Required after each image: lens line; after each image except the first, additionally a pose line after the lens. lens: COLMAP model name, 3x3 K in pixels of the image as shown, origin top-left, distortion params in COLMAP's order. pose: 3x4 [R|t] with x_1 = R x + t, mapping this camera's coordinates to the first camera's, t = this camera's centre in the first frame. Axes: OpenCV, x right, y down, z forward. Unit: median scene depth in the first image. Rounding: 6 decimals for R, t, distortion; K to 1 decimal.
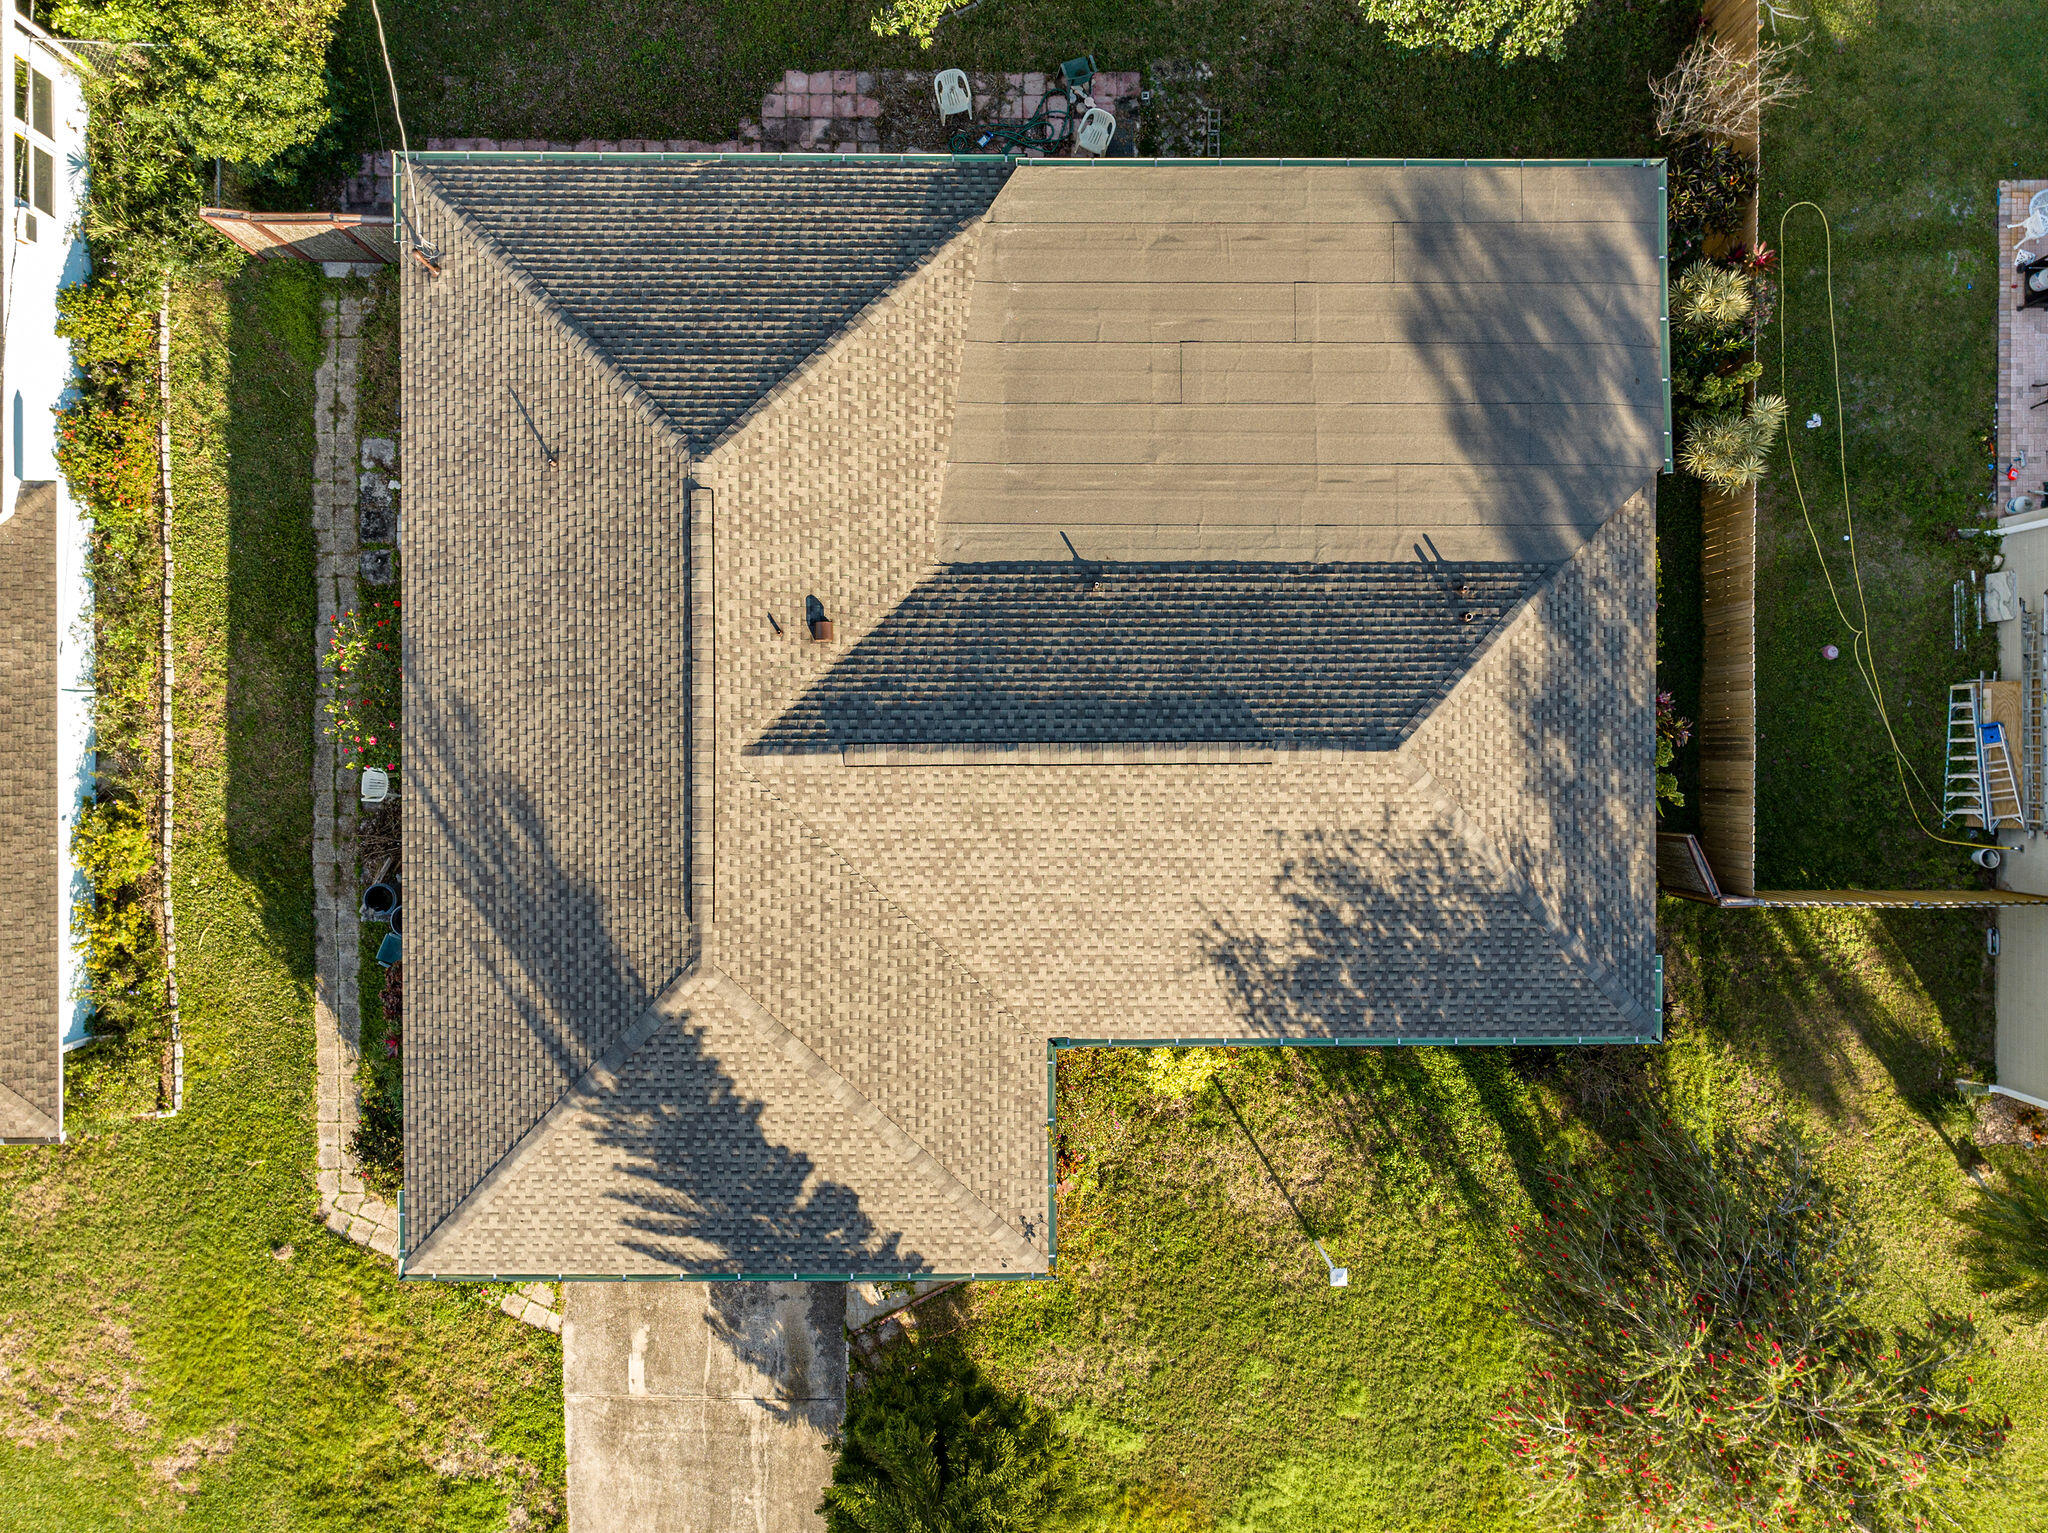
lens RADIAL K [[1426.4, 0, 1024.0], [0, 1426.4, 766.5], [0, 0, 1]] dist [-0.000567, 0.005355]
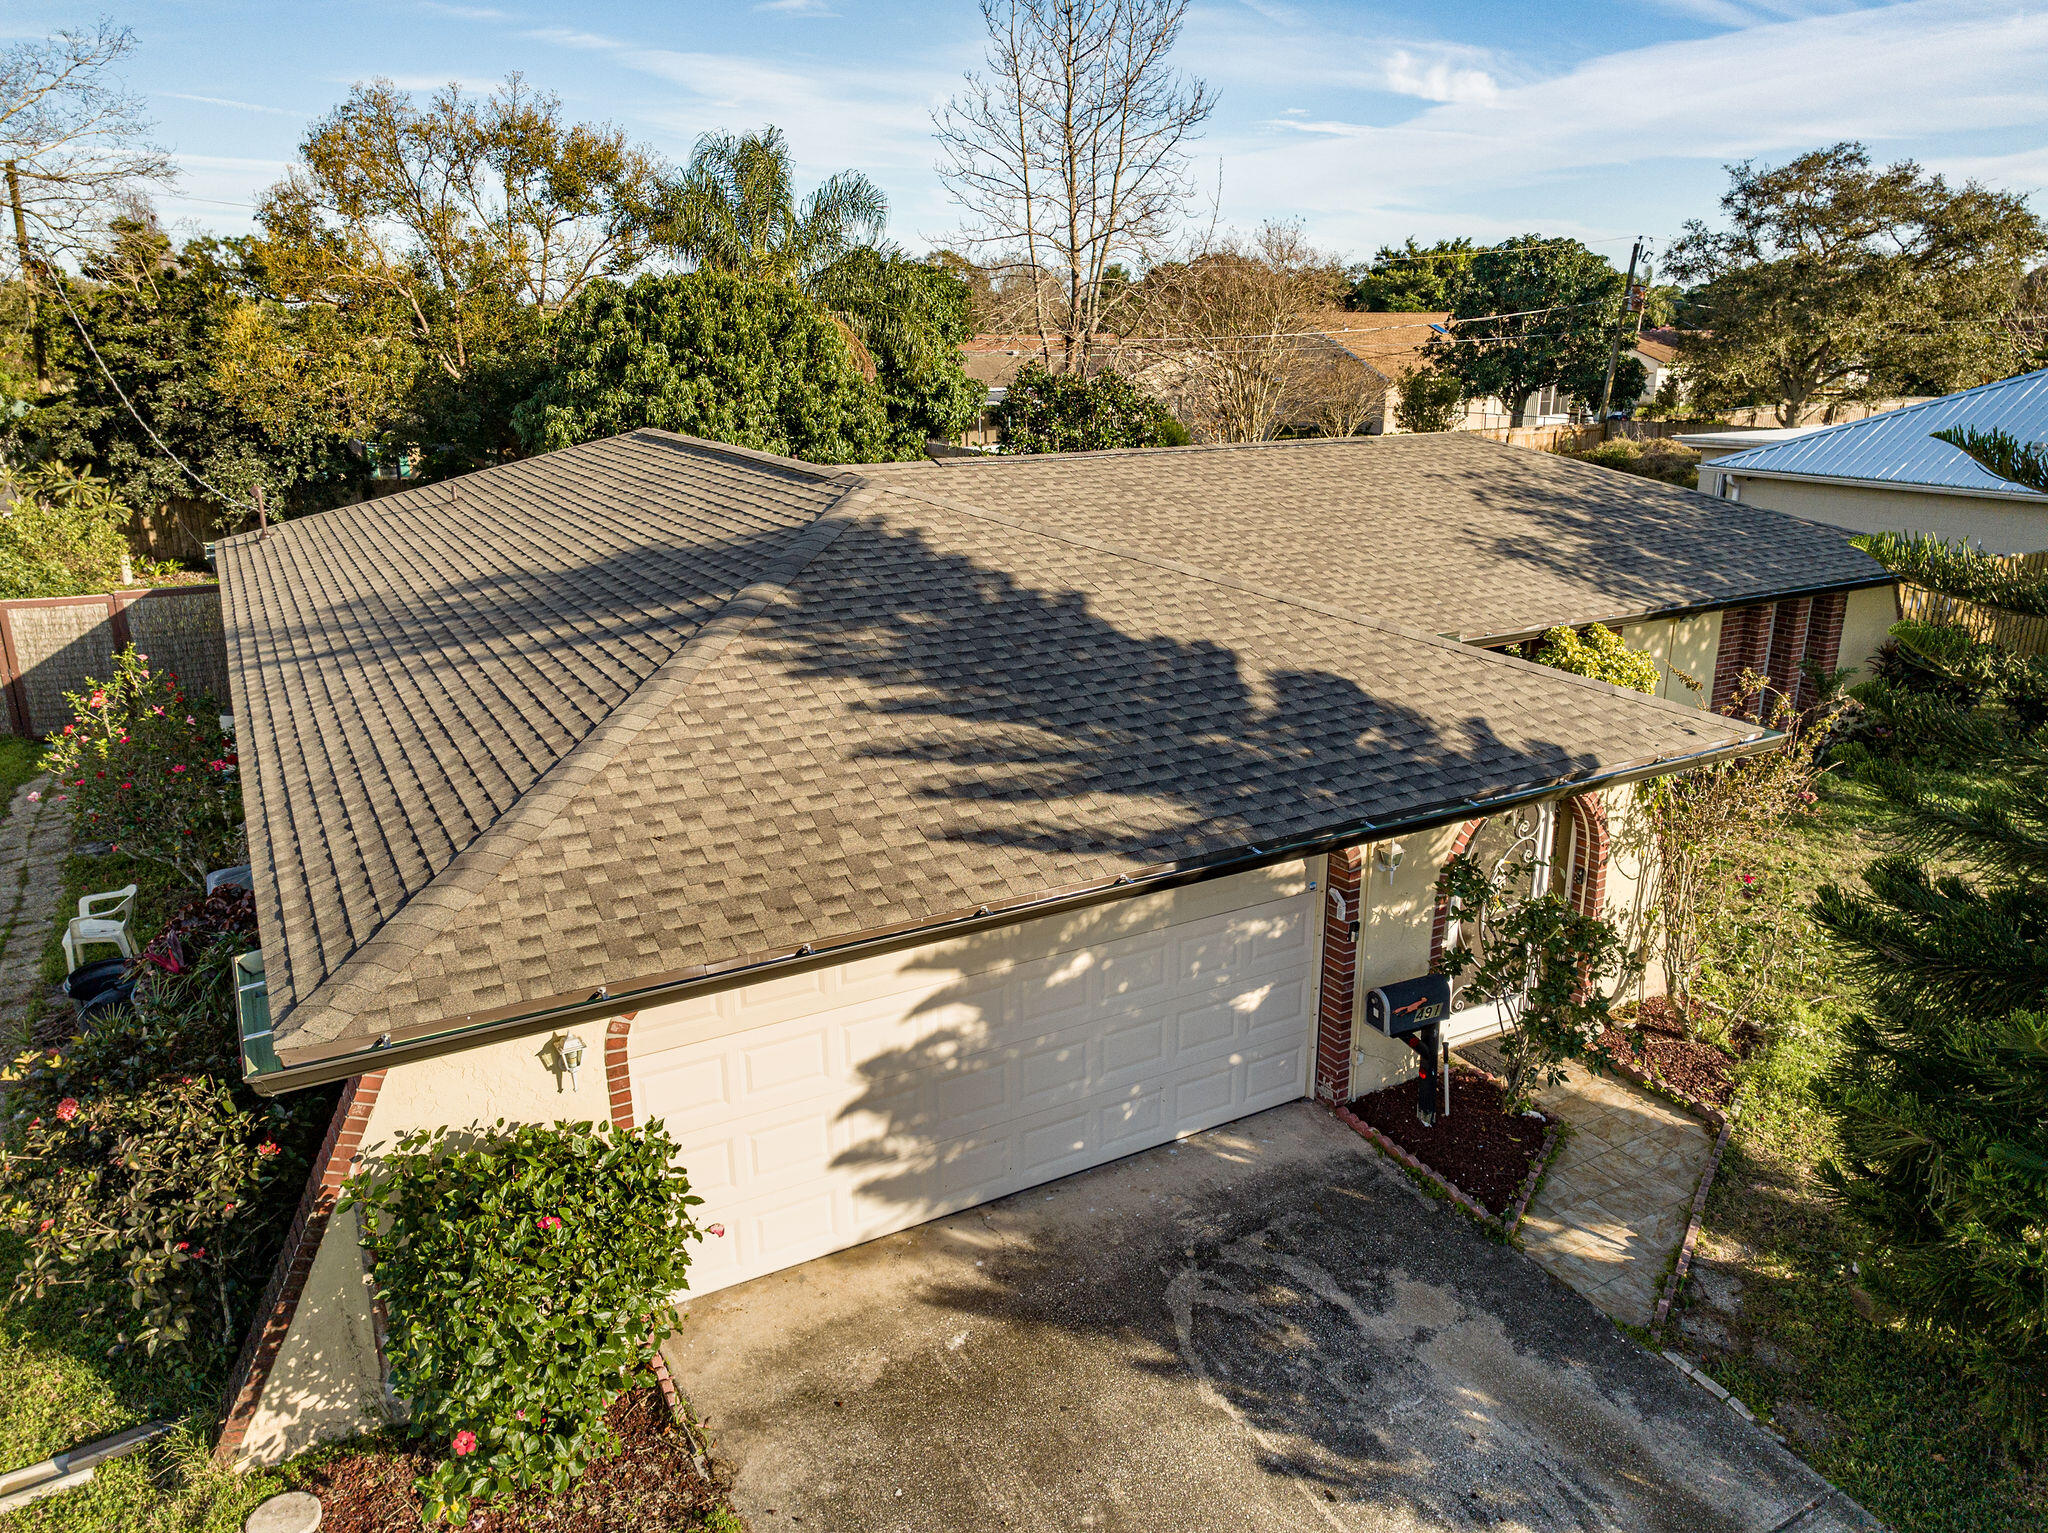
lens RADIAL K [[1426.4, 0, 1024.0], [0, 1426.4, 766.5], [0, 0, 1]] dist [-0.000567, 0.005355]
pose [[0.873492, -0.156003, 0.461167, -0.425545], [0.486592, 0.249630, -0.837205, 0.639176], [0.015485, 0.955692, 0.293960, 0.868142]]
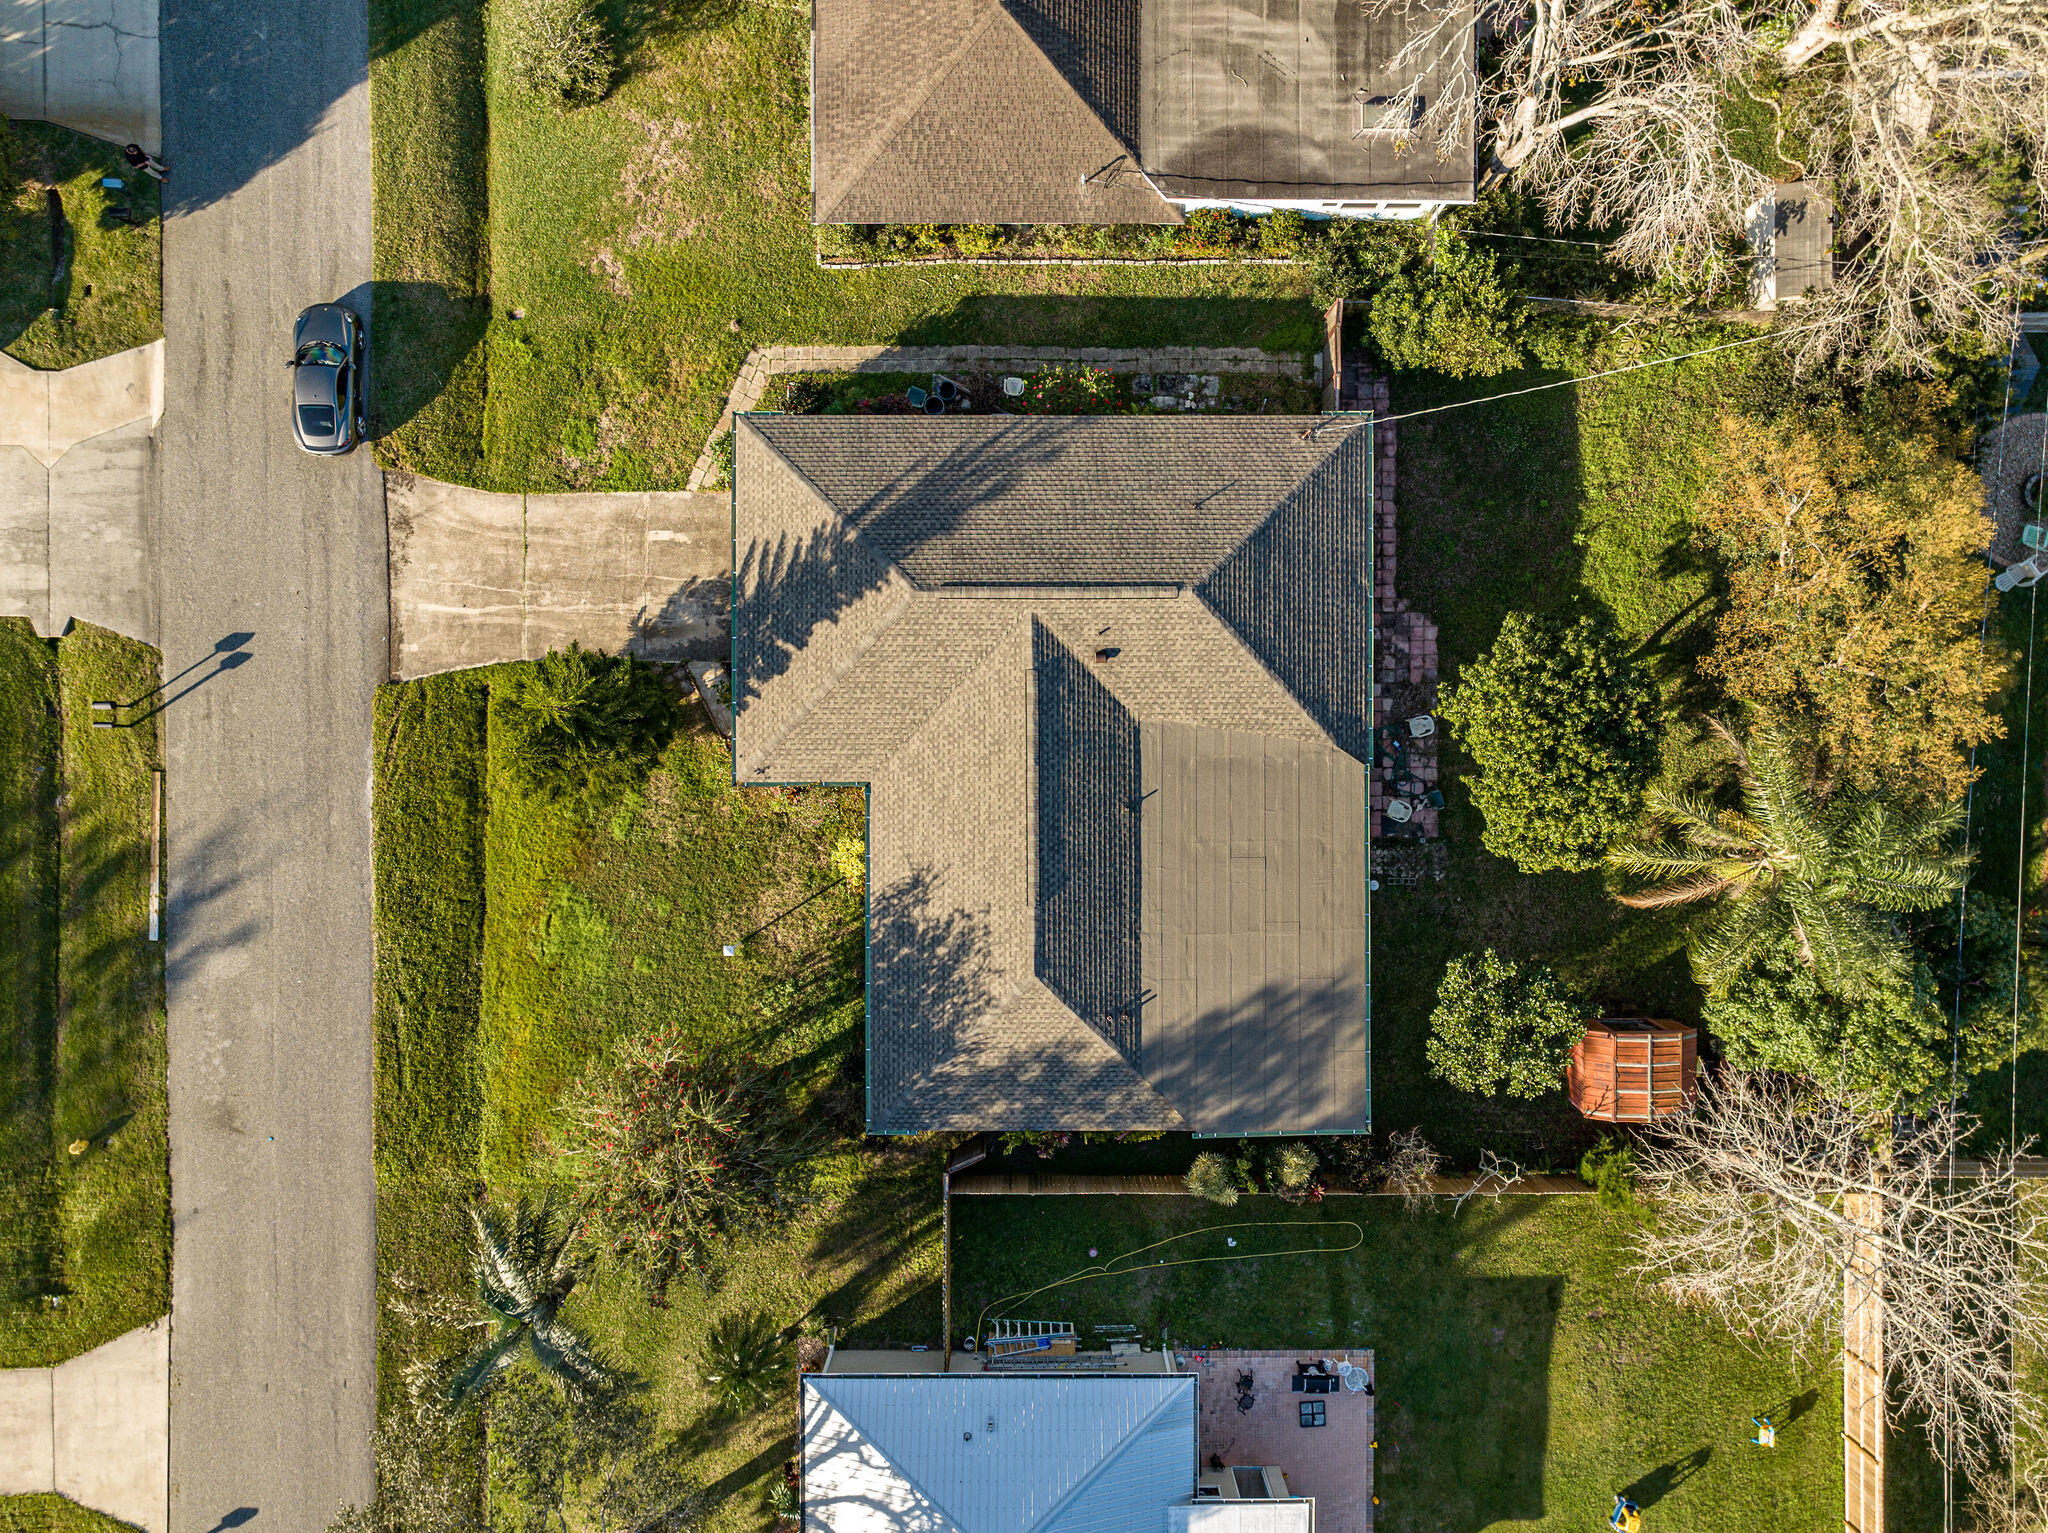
lens RADIAL K [[1444.9, 0, 1021.7], [0, 1444.9, 745.1], [0, 0, 1]] dist [-0.002026, -0.001950]
pose [[-0.000154, 0.999968, -0.008009, -0.014347], [-0.999982, -0.000202, -0.006005, 0.014928], [-0.006006, 0.008008, 0.999950, -0.776695]]
